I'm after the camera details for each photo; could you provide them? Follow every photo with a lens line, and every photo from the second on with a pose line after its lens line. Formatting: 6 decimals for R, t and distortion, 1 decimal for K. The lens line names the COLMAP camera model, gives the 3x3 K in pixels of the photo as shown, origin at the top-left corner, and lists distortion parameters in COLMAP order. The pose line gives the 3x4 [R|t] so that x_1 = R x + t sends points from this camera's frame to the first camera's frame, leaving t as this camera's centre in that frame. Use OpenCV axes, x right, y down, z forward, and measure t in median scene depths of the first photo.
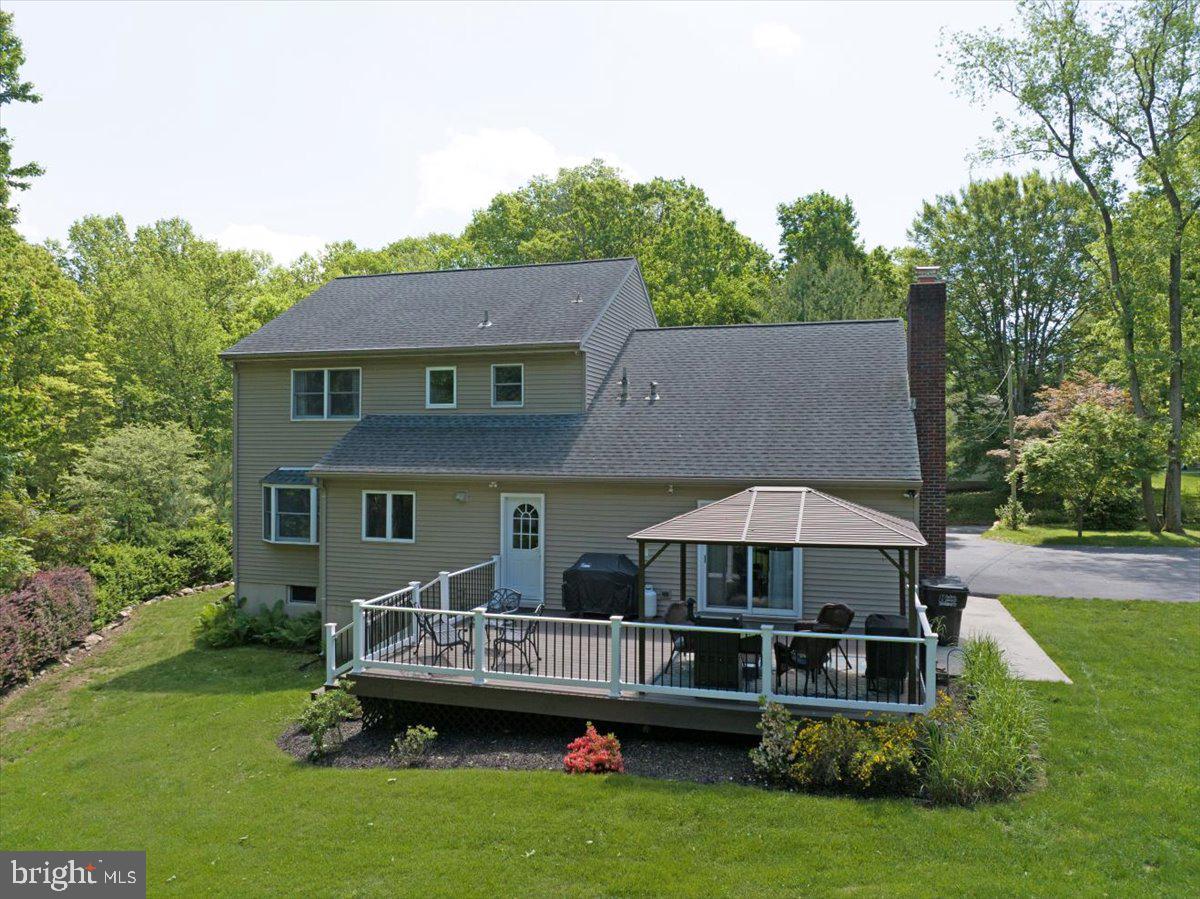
lens RADIAL K [[851.7, 0, 600.0], [0, 851.7, 449.5], [0, 0, 1]] dist [-0.039152, -0.002210]
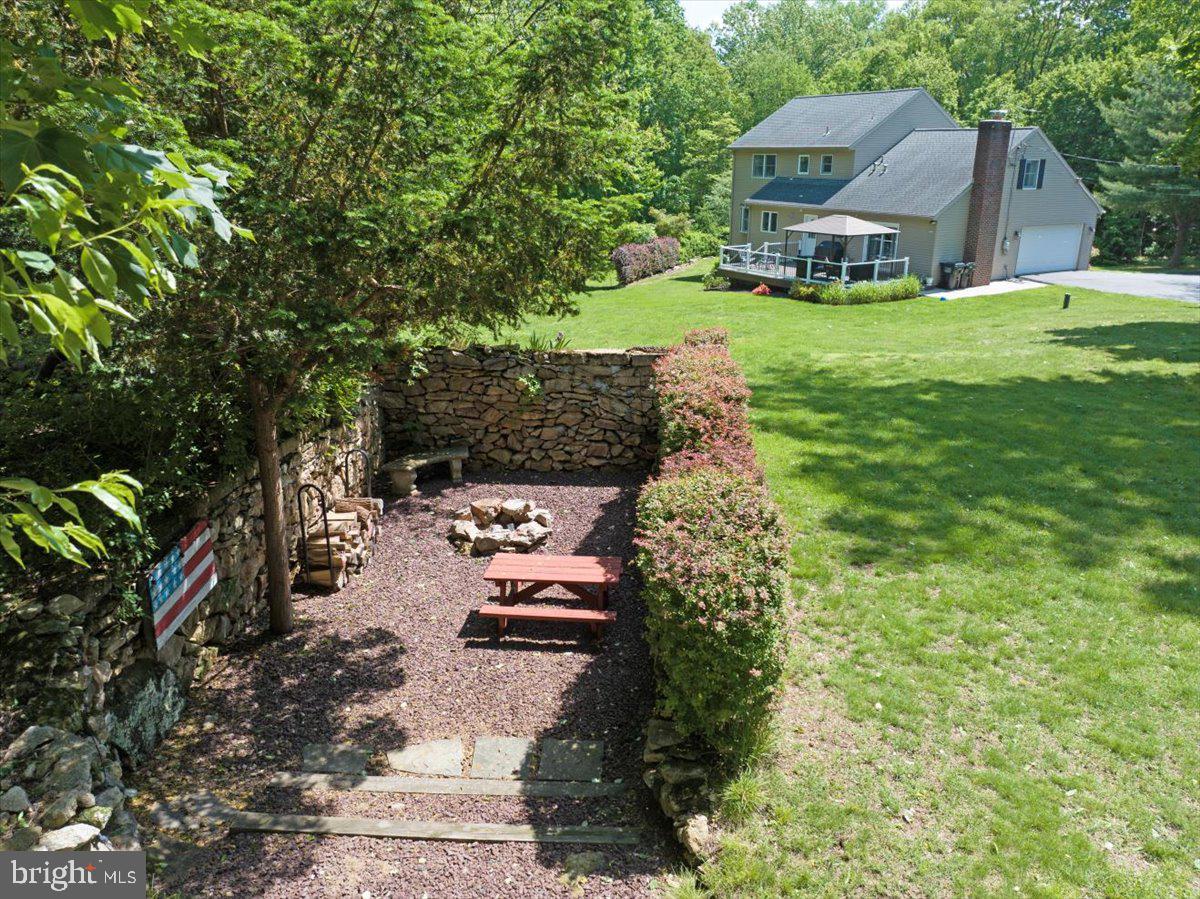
lens RADIAL K [[851.7, 0, 600.0], [0, 851.7, 449.5], [0, 0, 1]] dist [-0.039152, -0.002210]
pose [[0.733417, 0.217519, -0.644038, 1.029305], [0.000359, 0.947299, 0.320352, -0.077286], [0.679779, -0.235182, 0.694687, -1.104739]]
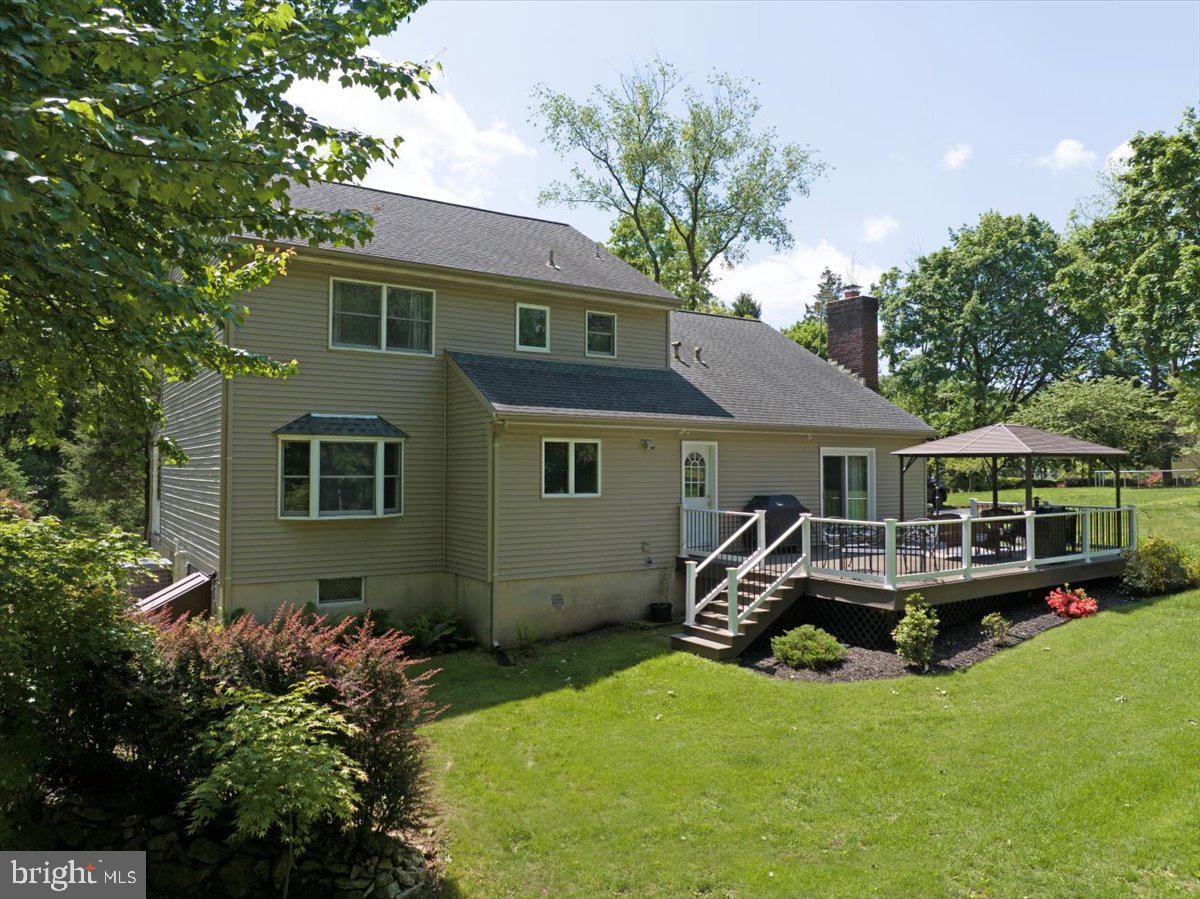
lens RADIAL K [[851.7, 0, 600.0], [0, 851.7, 449.5], [0, 0, 1]] dist [-0.039152, -0.002210]
pose [[0.639524, 0.013540, 0.768652, -0.821119], [-0.000252, 0.999849, -0.017403, 0.068344], [-0.768771, 0.010936, 0.639430, 0.387389]]
